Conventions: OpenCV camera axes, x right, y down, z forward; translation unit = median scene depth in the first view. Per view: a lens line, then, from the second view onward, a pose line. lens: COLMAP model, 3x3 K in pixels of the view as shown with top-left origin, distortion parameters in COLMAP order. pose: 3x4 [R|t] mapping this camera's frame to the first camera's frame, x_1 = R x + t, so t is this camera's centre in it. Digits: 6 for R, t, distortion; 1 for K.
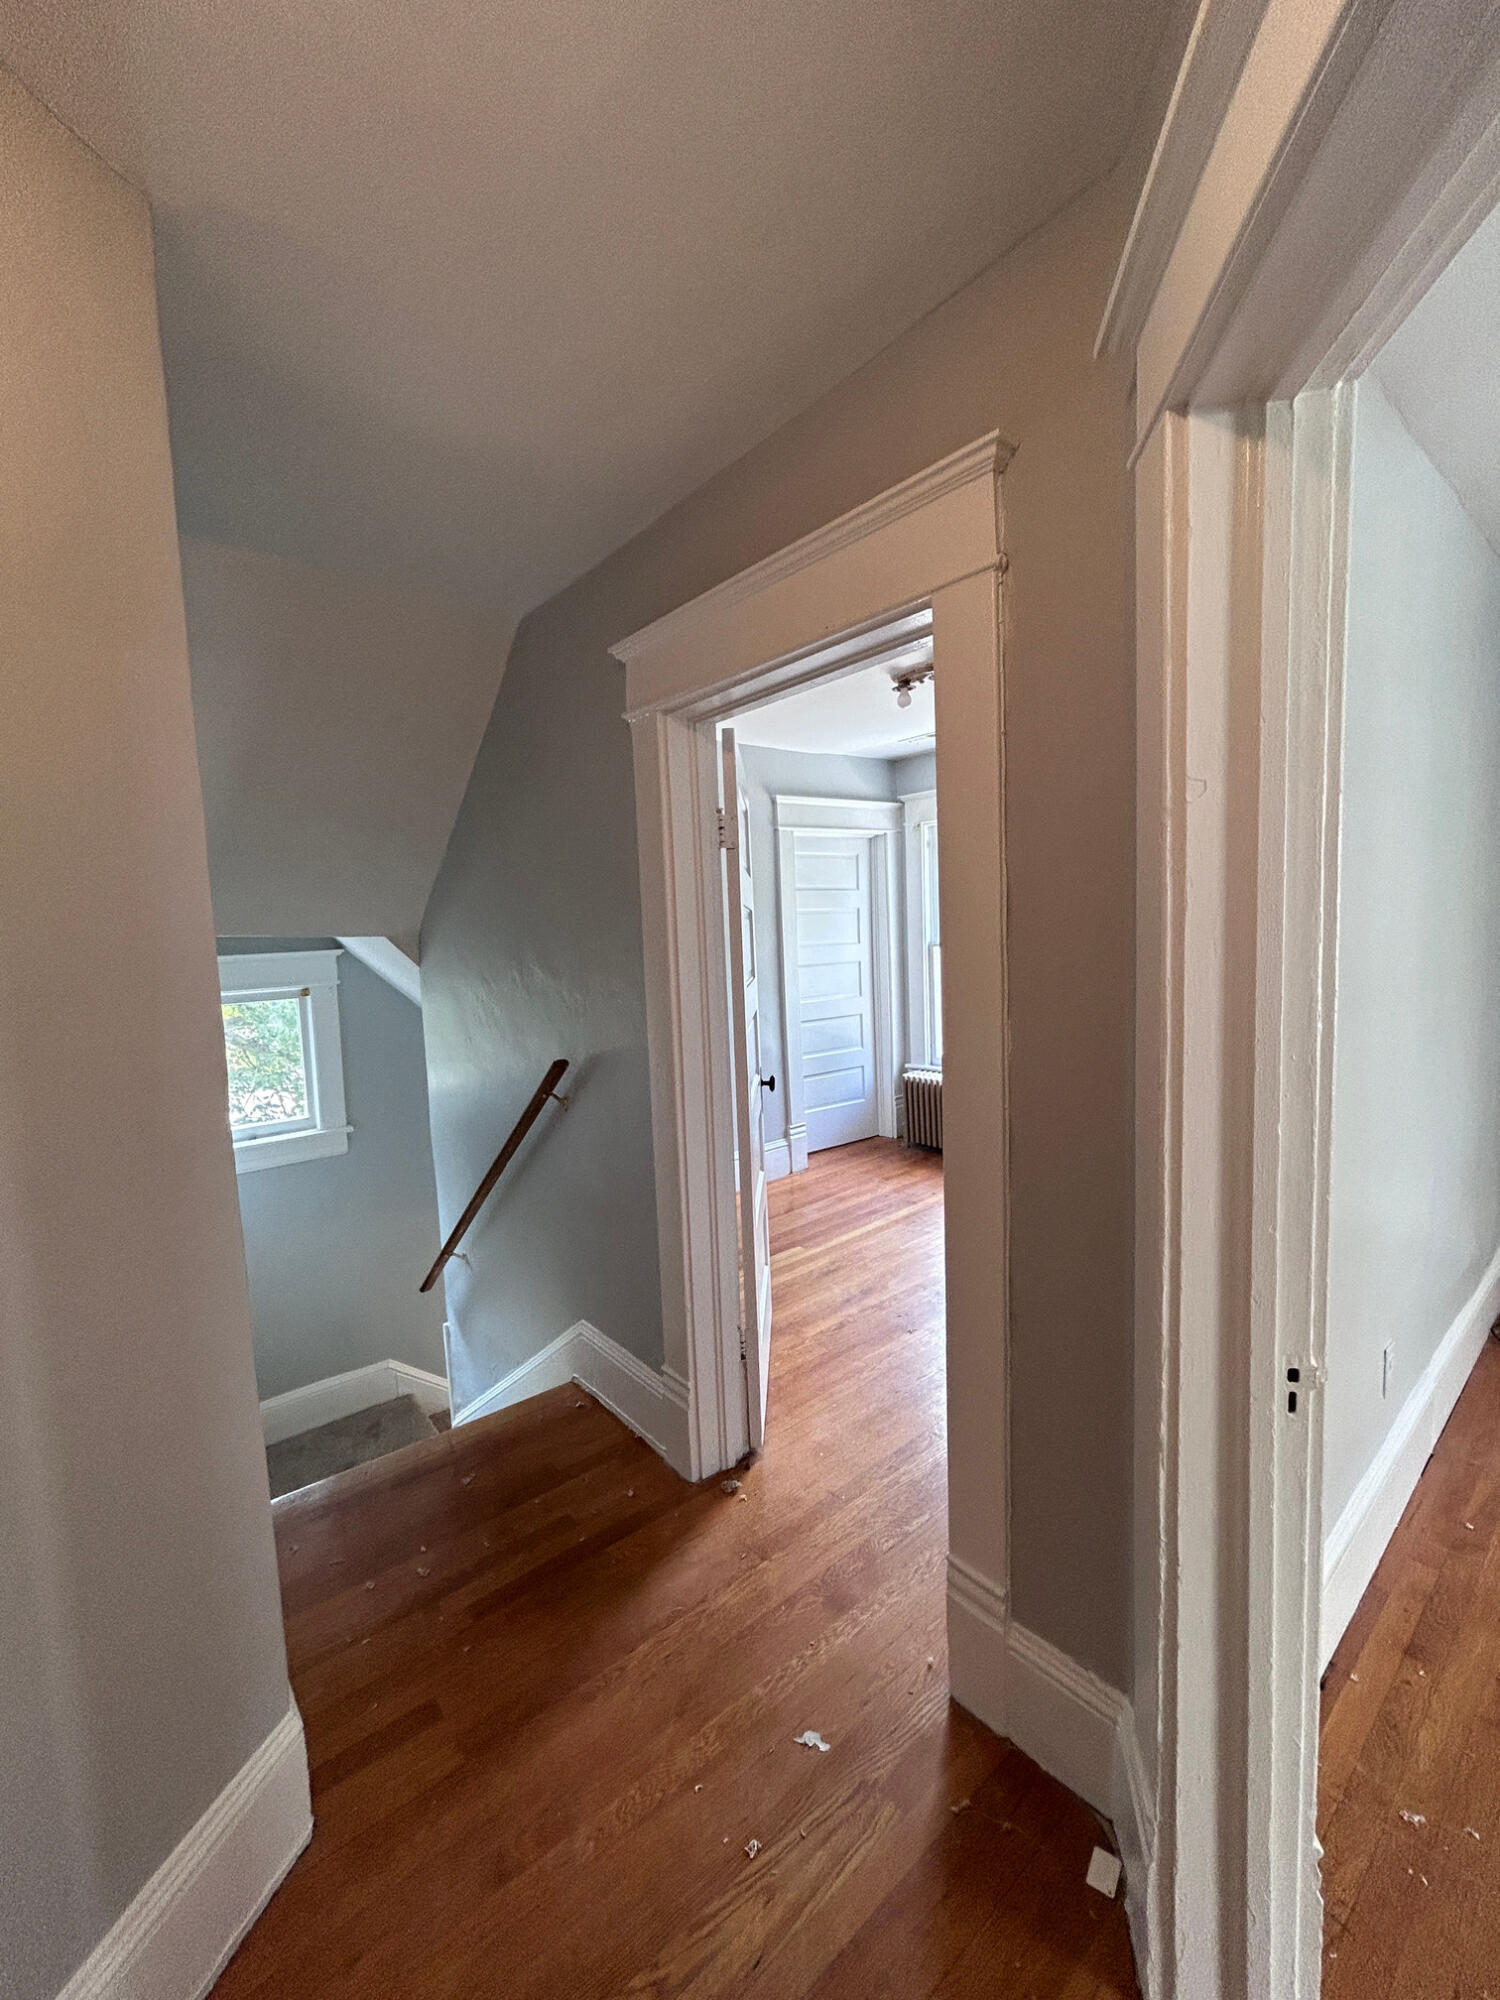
lens RADIAL K [[817.5, 0, 746.4], [0, 817.5, 1007.2], [0, 0, 1]] dist [0.004068, -0.000947]
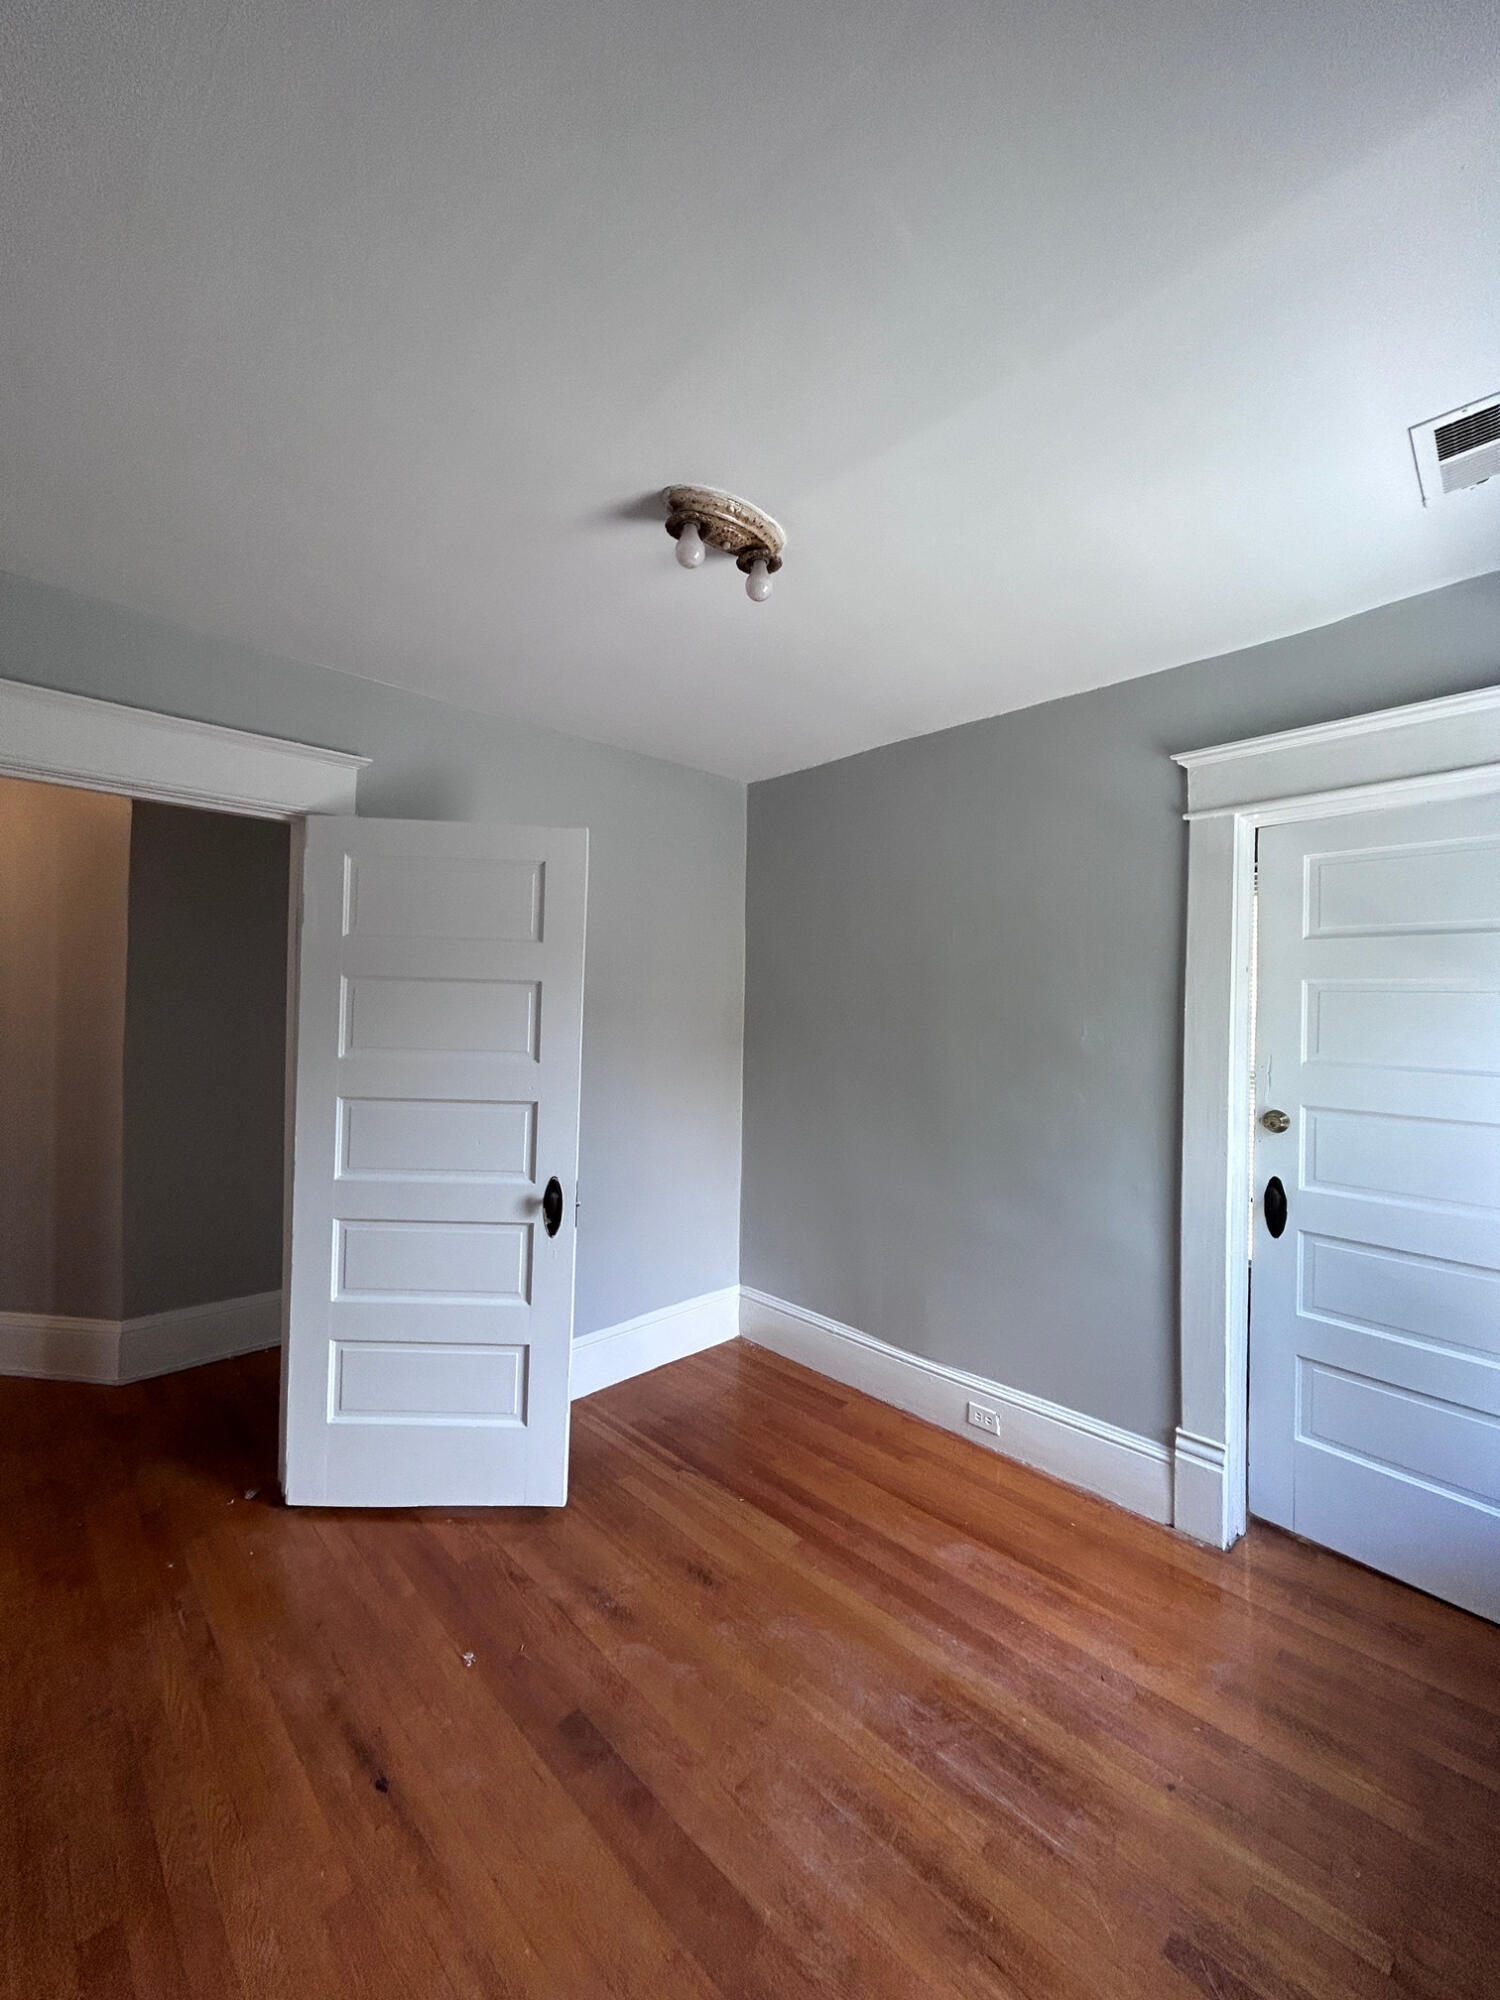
lens RADIAL K [[817.5, 0, 743.8], [0, 817.5, 997.9], [0, 0, 1]] dist [0.004068, -0.000947]
pose [[0.070368, 0.039038, -0.996757, 0.502762], [-0.119883, 0.992322, 0.030401, -0.088758], [0.990291, 0.117355, 0.074508, 0.679657]]
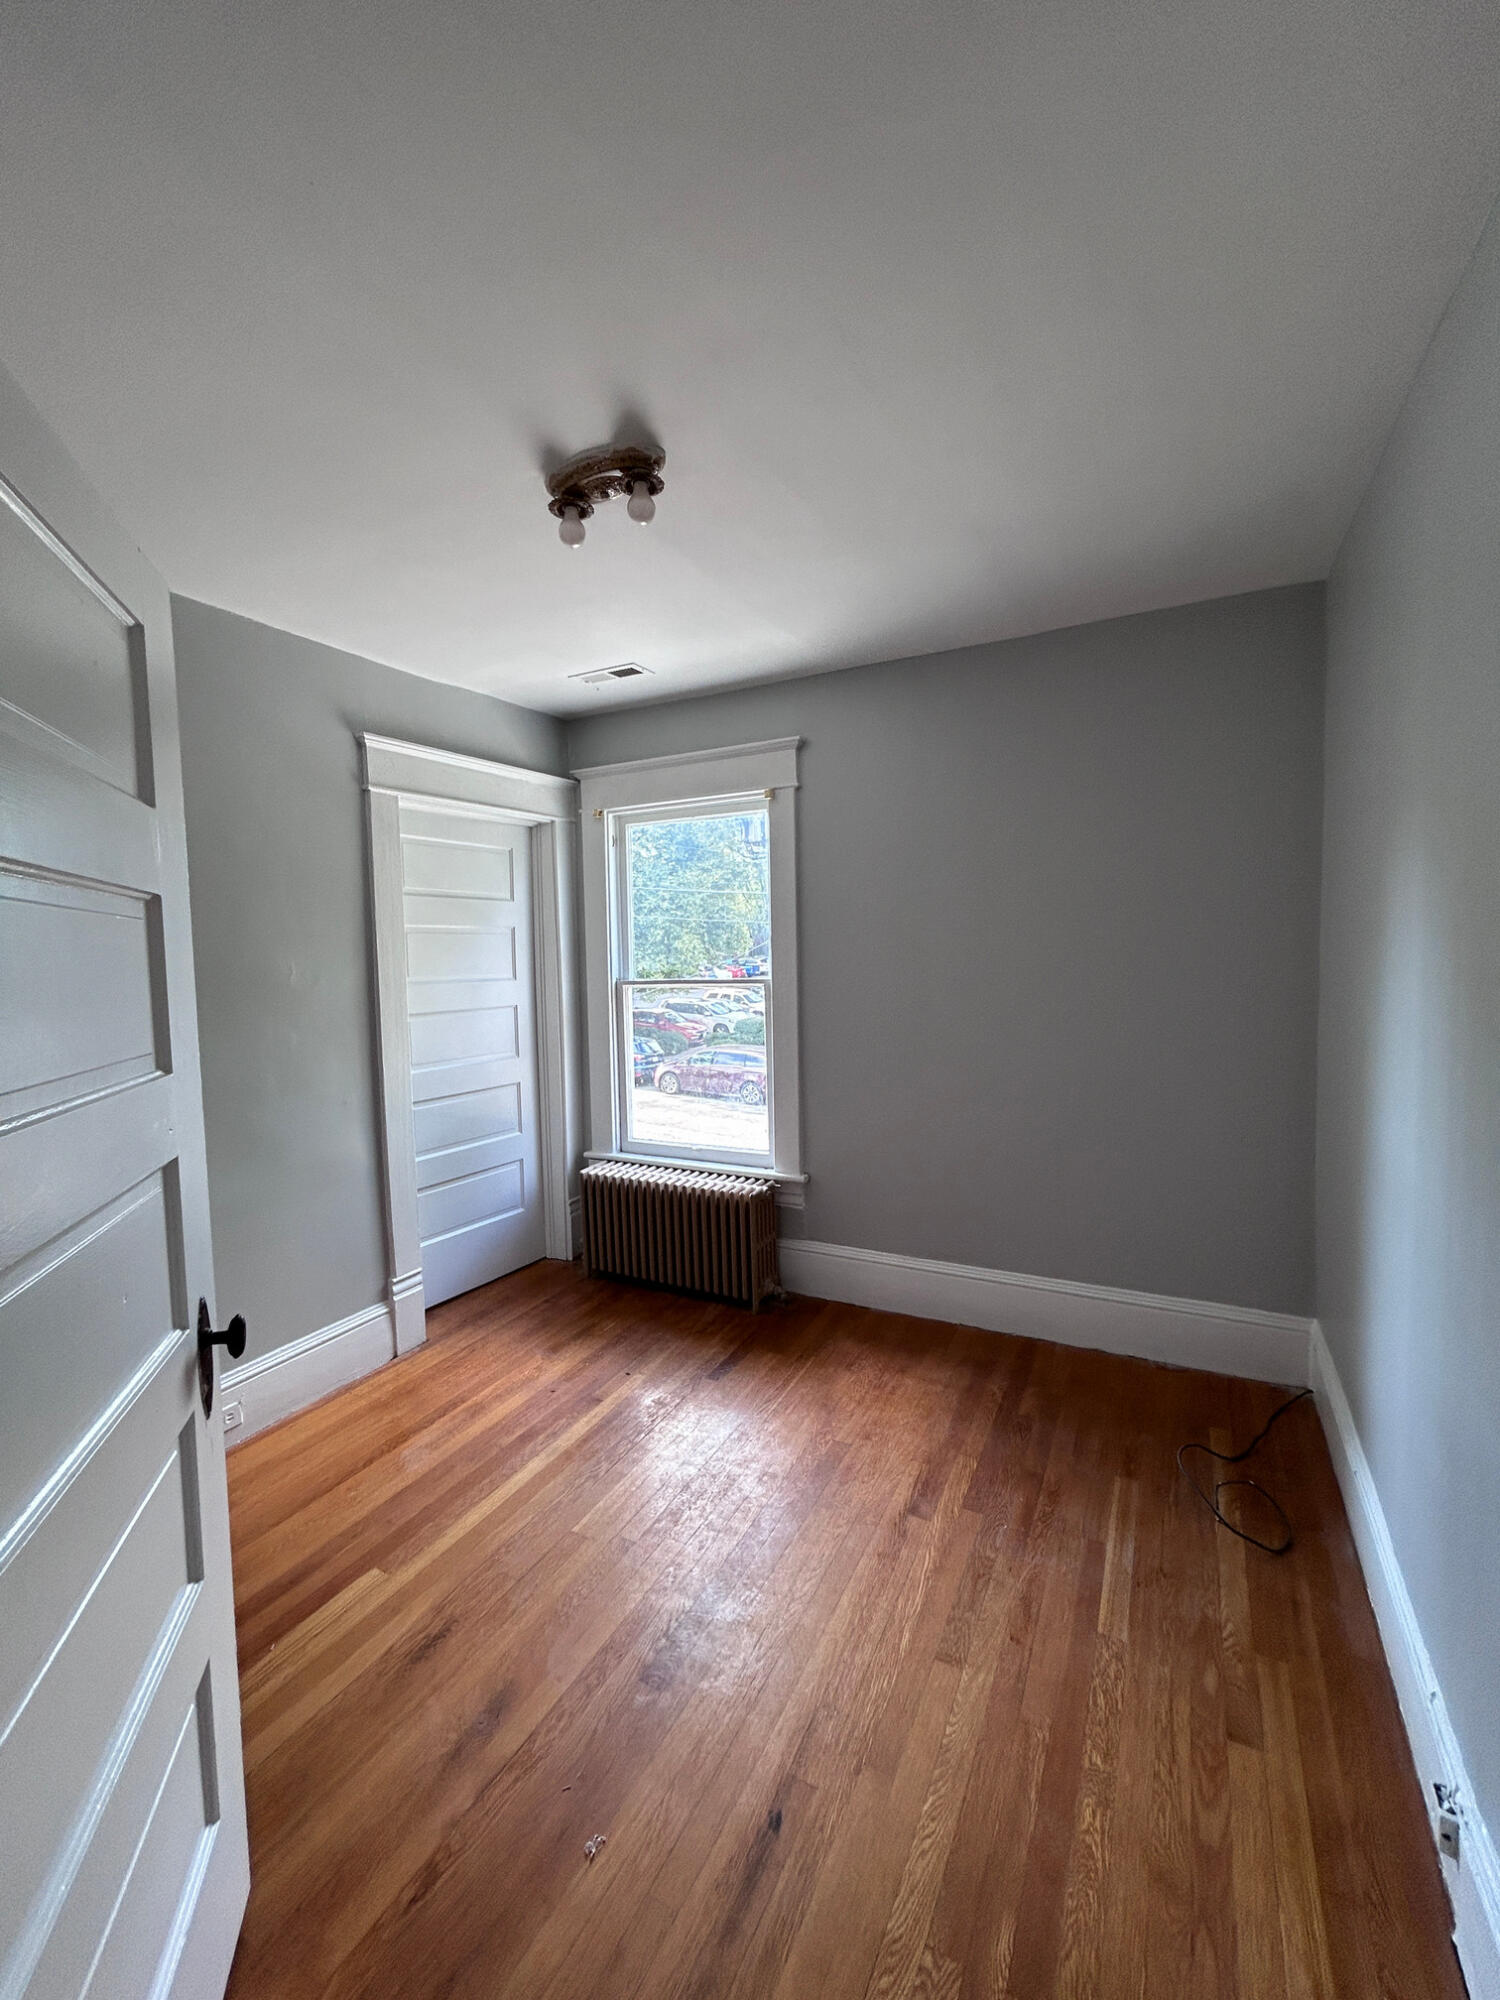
lens RADIAL K [[817.5, 0, 760.0], [0, 817.5, 998.9], [0, 0, 1]] dist [0.004068, -0.000947]
pose [[0.921465, 0.002098, 0.388455, 0.068194], [0.017002, 0.998809, -0.045726, -0.029791], [-0.388088, 0.048740, 0.920333, 0.324737]]
